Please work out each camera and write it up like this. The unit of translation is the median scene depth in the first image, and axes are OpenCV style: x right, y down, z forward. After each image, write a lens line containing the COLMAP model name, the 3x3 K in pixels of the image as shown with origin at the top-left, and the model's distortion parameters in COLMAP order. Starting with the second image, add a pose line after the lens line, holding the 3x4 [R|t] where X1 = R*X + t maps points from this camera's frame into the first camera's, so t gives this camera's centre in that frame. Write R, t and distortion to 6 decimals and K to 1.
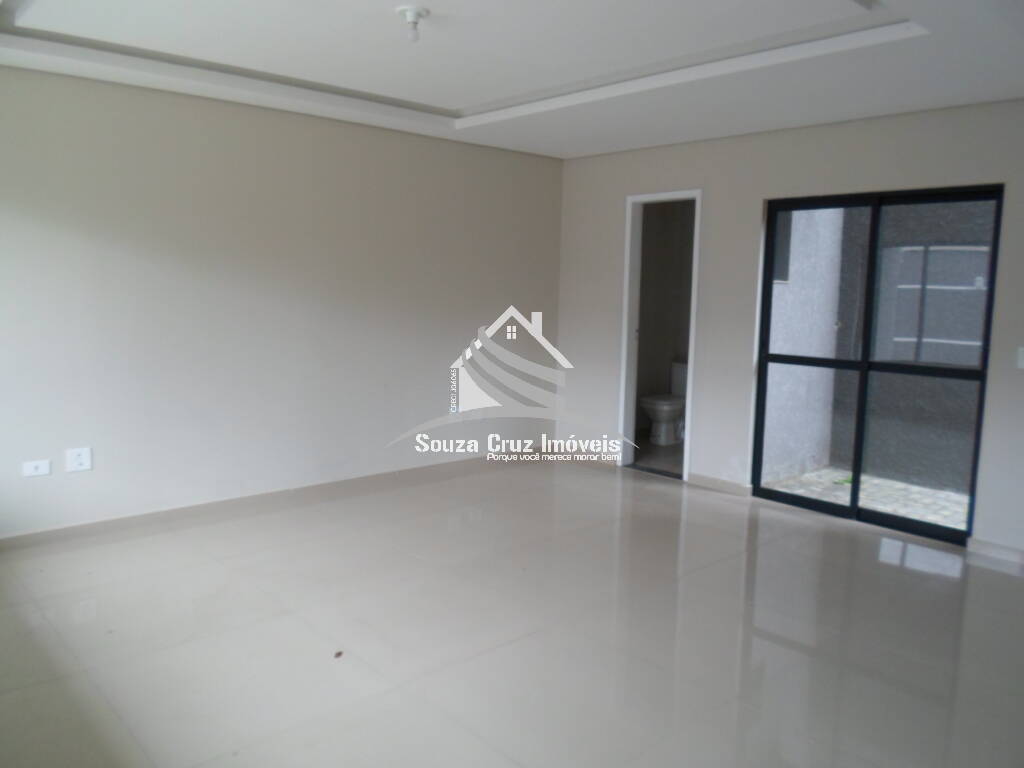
lens RADIAL K [[791.0, 0, 516.5], [0, 791.0, 380.7], [0, 0, 1]] dist [-0.010944, -0.013990]
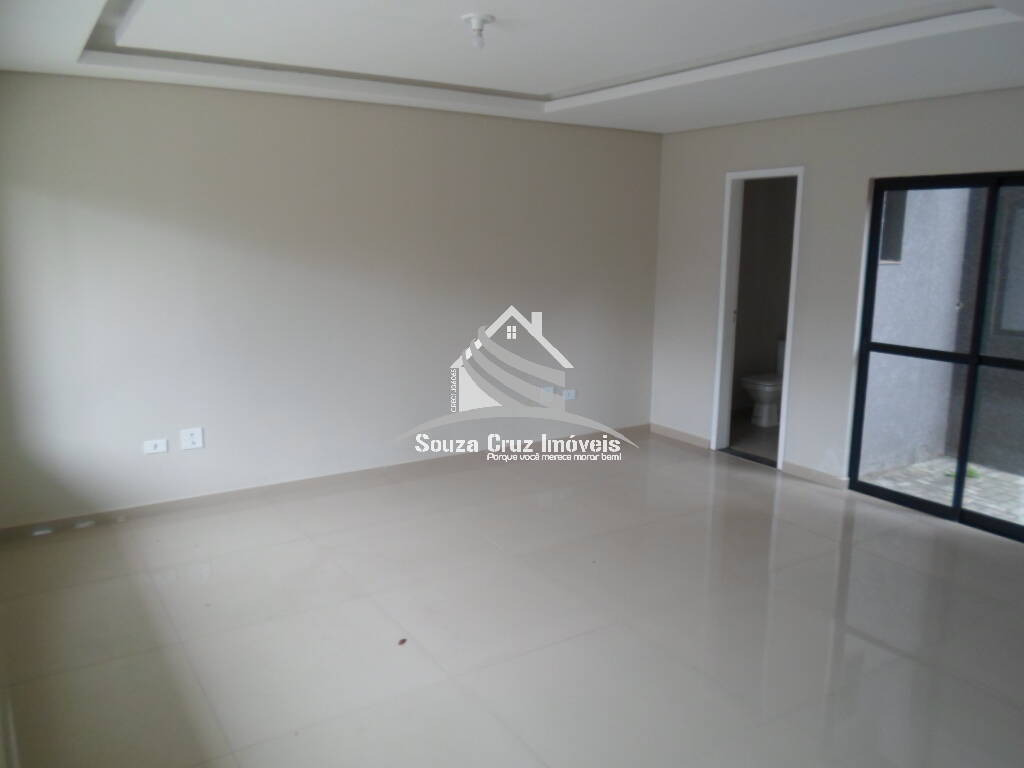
lens RADIAL K [[791.0, 0, 511.9], [0, 791.0, 381.2], [0, 0, 1]] dist [-0.010944, -0.013990]
pose [[0.986522, 0.019081, -0.162515, 0.047346], [-0.009748, 0.998267, 0.058035, -0.036905], [0.163341, -0.055669, 0.984998, -0.005340]]
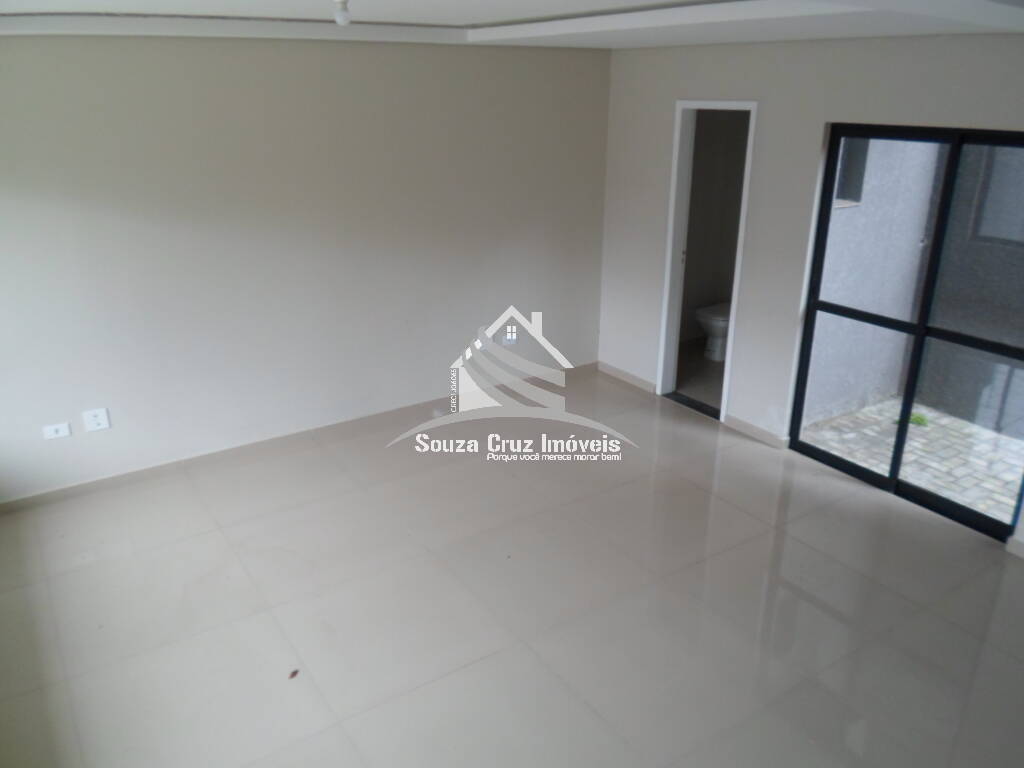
lens RADIAL K [[791.0, 0, 508.7], [0, 791.0, 388.6], [0, 0, 1]] dist [-0.010944, -0.013990]
pose [[0.988578, 0.034732, -0.146653, 0.104846], [0.000571, 0.972213, 0.234096, -0.141832], [0.150709, -0.231506, 0.961089, 0.067613]]
